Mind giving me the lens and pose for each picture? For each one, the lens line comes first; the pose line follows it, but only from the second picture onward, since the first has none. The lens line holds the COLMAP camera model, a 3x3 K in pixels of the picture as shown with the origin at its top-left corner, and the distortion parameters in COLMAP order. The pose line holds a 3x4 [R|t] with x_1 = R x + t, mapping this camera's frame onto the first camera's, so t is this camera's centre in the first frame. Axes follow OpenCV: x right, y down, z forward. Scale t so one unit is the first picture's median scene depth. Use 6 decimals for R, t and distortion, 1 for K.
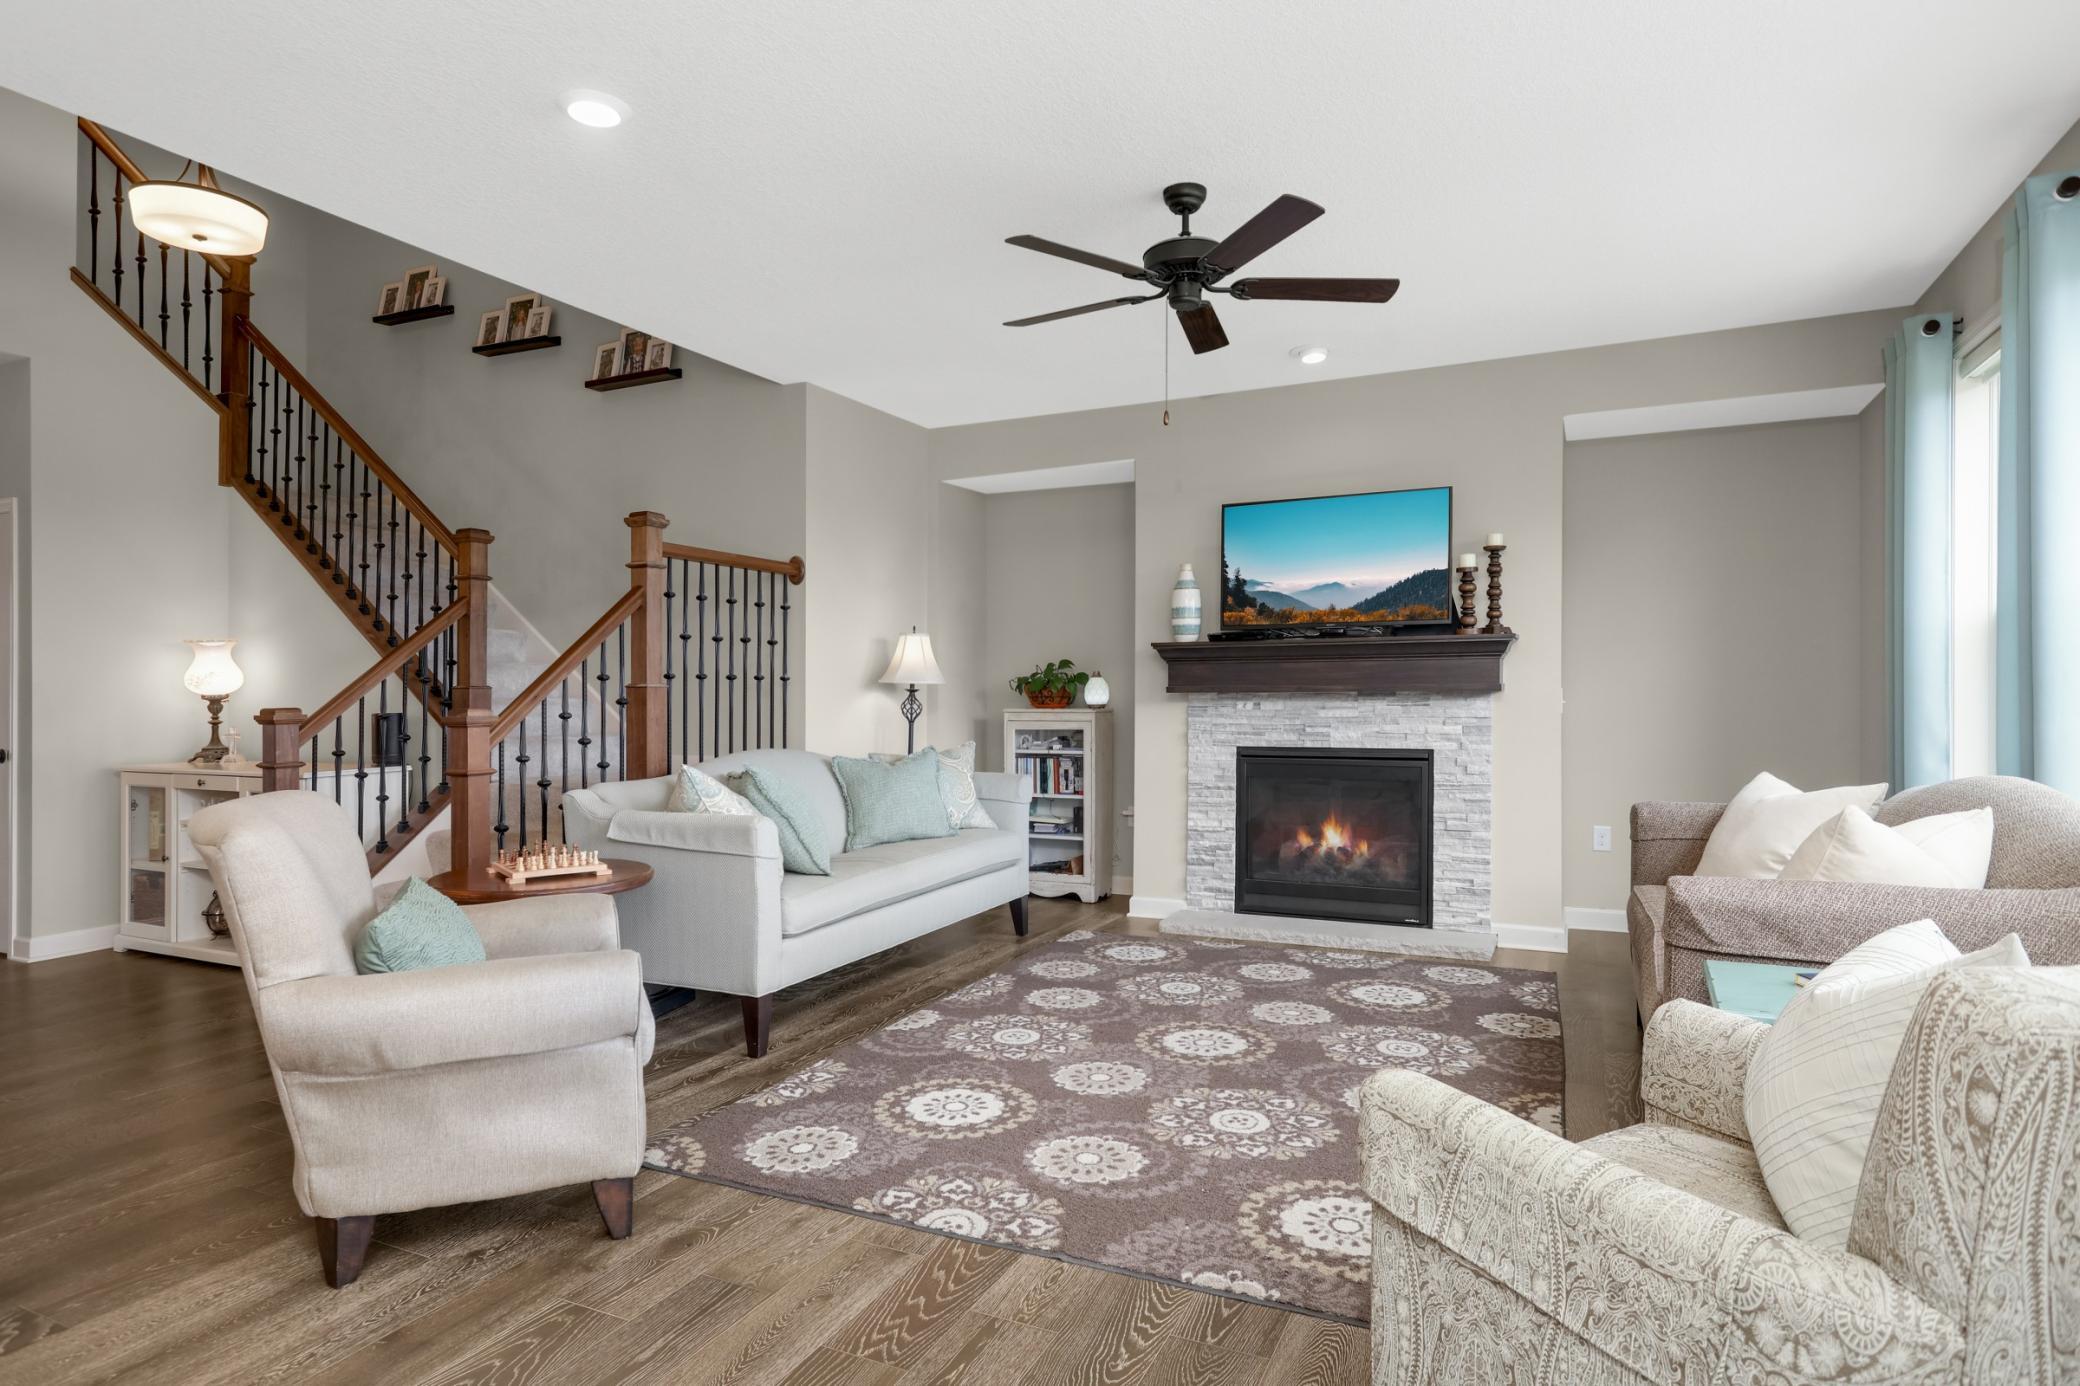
lens RADIAL K [[1139.6, 0, 1037.8], [0, 1139.6, 687.8], [0, 0, 1]] dist [-0.005453, 0.004173]
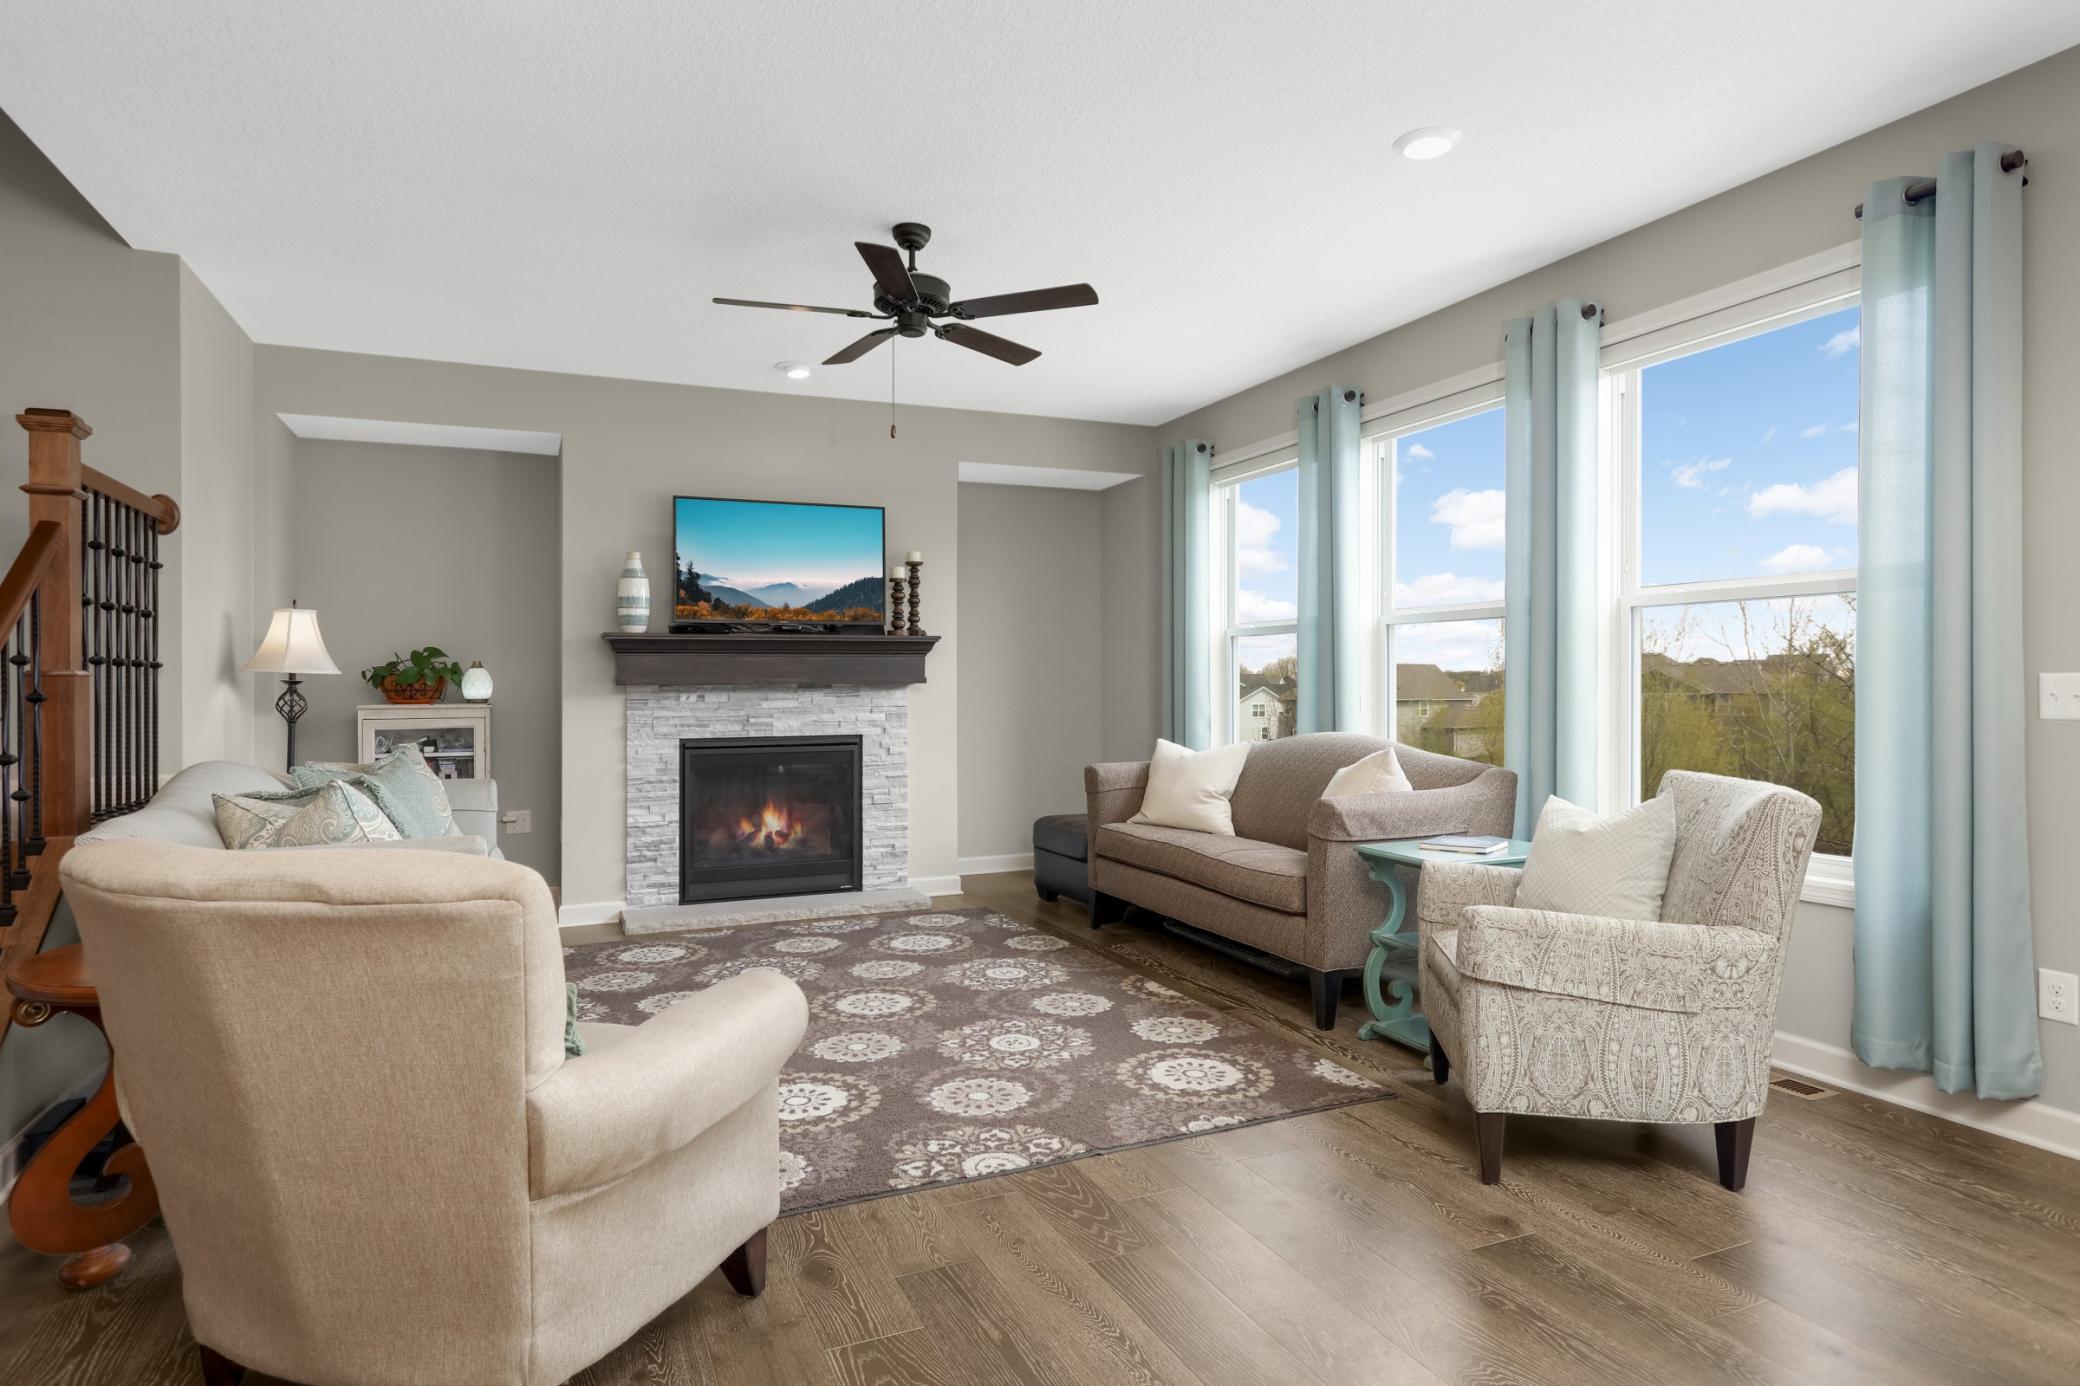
lens RADIAL K [[1139.6, 0, 1036.8], [0, 1139.6, 693.4], [0, 0, 1]] dist [-0.005453, 0.004173]
pose [[0.655733, -0.005255, 0.754975, -0.419746], [-0.001044, 0.999969, 0.007868, 0.003577], [-0.754992, -0.005948, 0.655707, 0.121086]]
